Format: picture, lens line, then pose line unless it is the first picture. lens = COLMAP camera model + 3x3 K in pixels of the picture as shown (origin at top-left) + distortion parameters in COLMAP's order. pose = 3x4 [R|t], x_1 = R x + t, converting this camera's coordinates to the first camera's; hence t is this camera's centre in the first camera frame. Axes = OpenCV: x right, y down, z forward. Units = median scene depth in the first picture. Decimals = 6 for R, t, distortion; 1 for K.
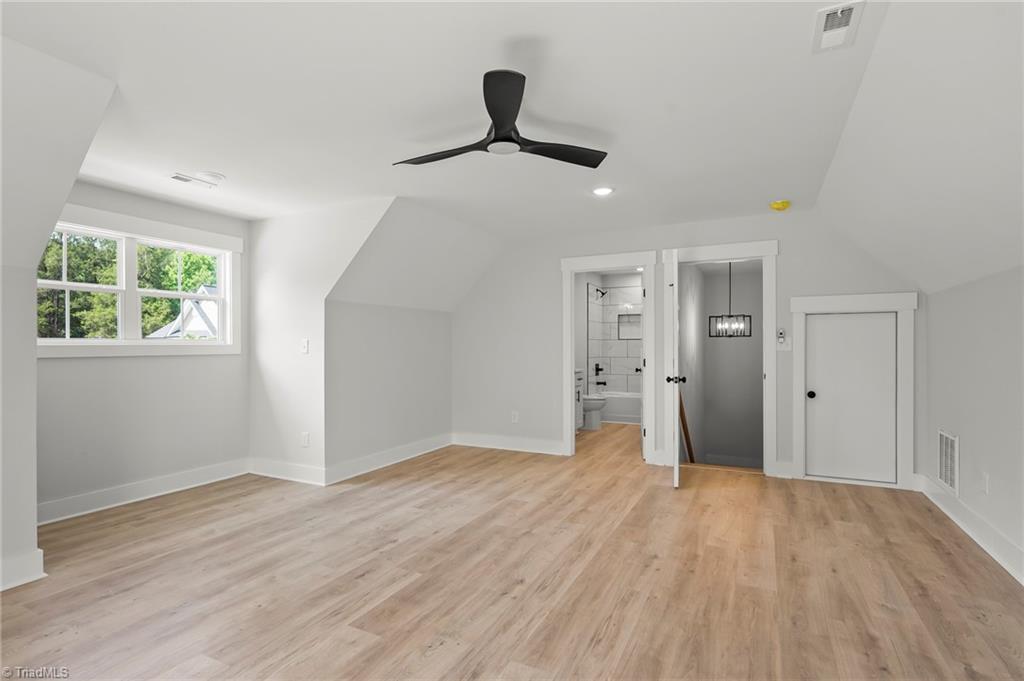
lens RADIAL K [[494.7, 0, 518.5], [0, 494.7, 343.4], [0, 0, 1]] dist [-0.003678, 0.000511]
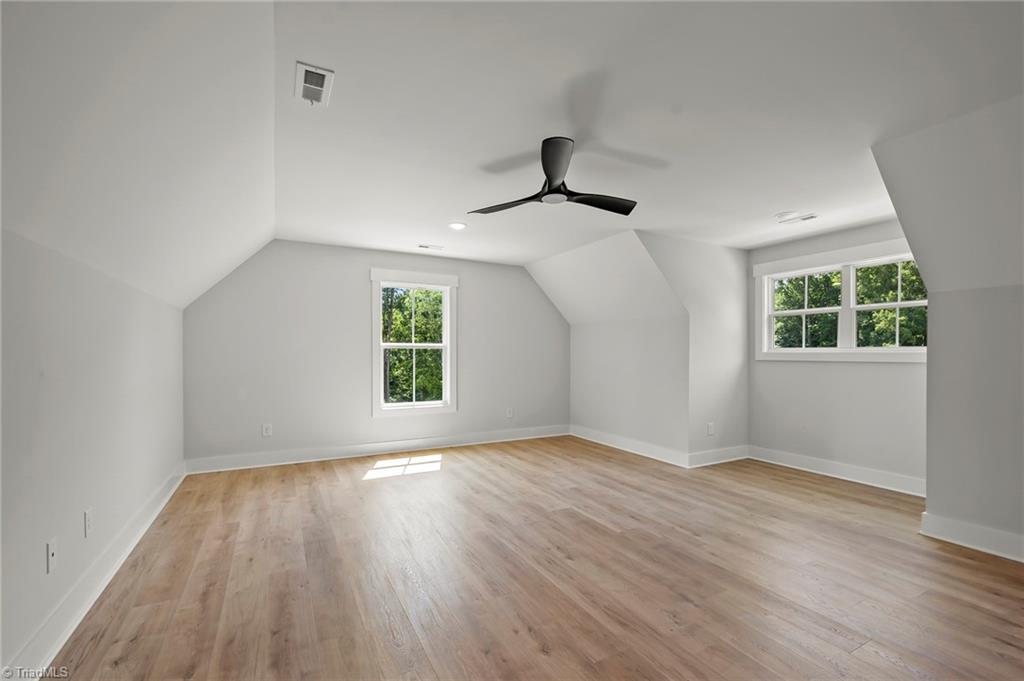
lens RADIAL K [[433.3, 0, 515.7], [0, 433.3, 355.0], [0, 0, 1]] dist [-0.000483, -0.000040]
pose [[-0.570514, 0.004722, -0.821275, 0.722761], [0.001975, 0.999988, 0.004378, 0.004382], [0.821286, 0.000876, -0.570516, 1.179606]]
